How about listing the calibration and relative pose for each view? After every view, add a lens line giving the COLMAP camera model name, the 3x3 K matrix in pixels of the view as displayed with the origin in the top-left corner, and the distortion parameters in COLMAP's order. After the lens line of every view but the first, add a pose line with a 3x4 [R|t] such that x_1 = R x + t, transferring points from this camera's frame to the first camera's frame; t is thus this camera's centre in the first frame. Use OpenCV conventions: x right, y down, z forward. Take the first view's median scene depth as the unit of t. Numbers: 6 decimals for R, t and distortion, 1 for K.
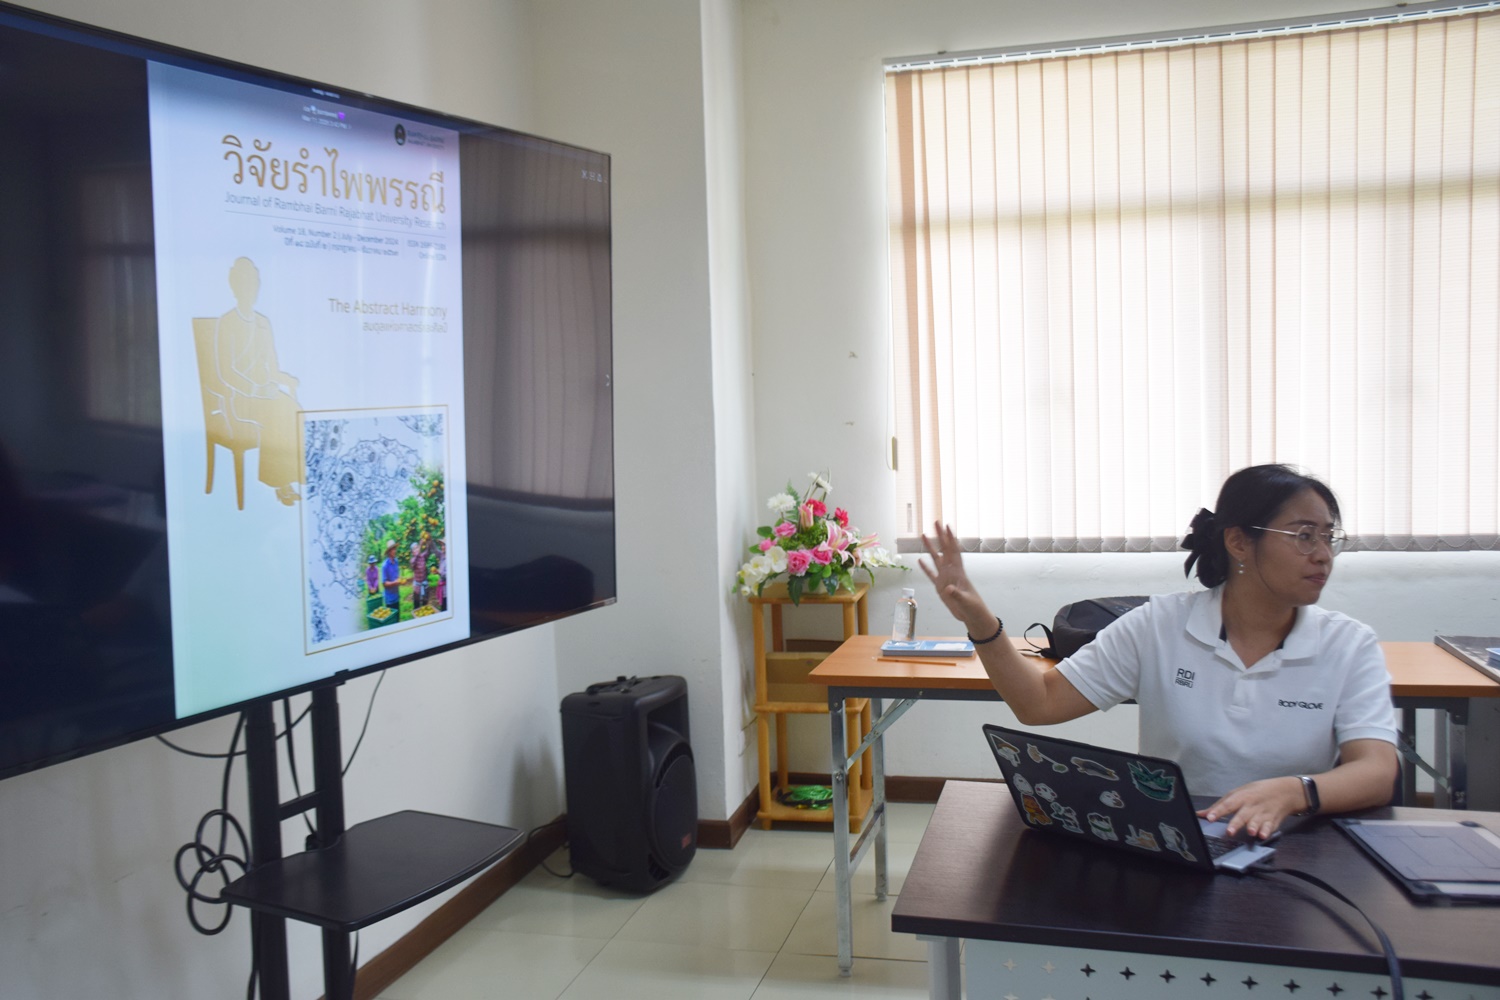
lens RADIAL K [[1472.6, 0, 749.8], [0, 1472.6, 494.5], [0, 0, 1]] dist [0.131409, 0.000000]
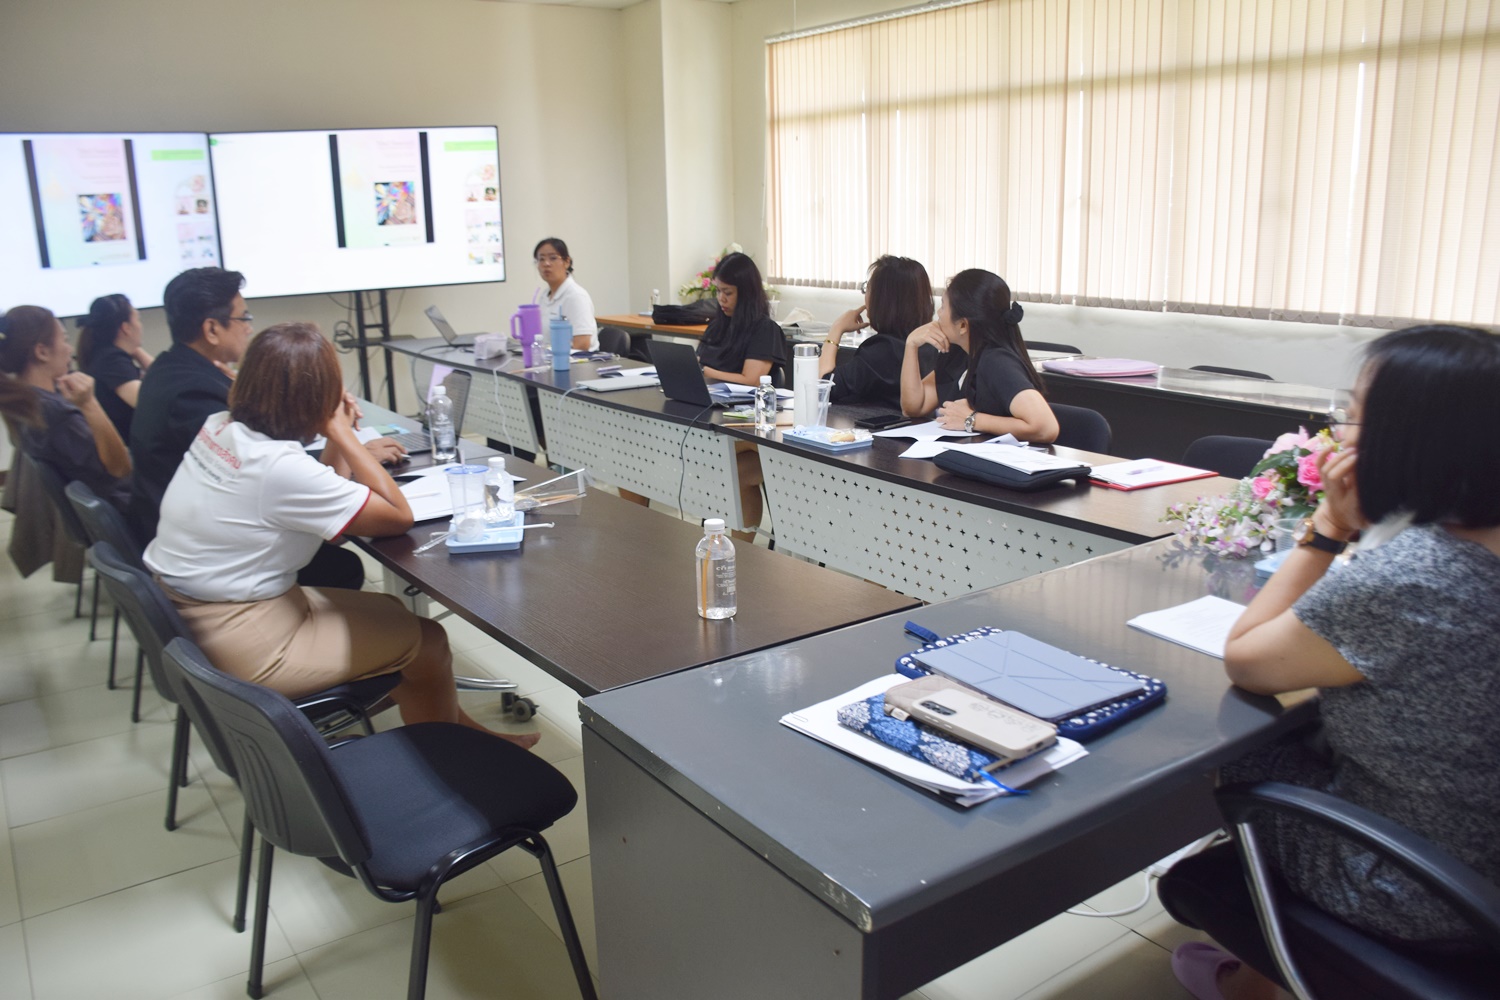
lens RADIAL K [[1176.1, 0, 751.7], [0, 1176.1, 498.8], [0, 0, 1]] dist [-0.013553, -0.012032]
pose [[0.748007, 0.176958, -0.639666, 1.211456], [-0.047860, 0.975673, 0.213945, -0.017732], [0.661963, -0.129418, 0.738279, -0.280632]]
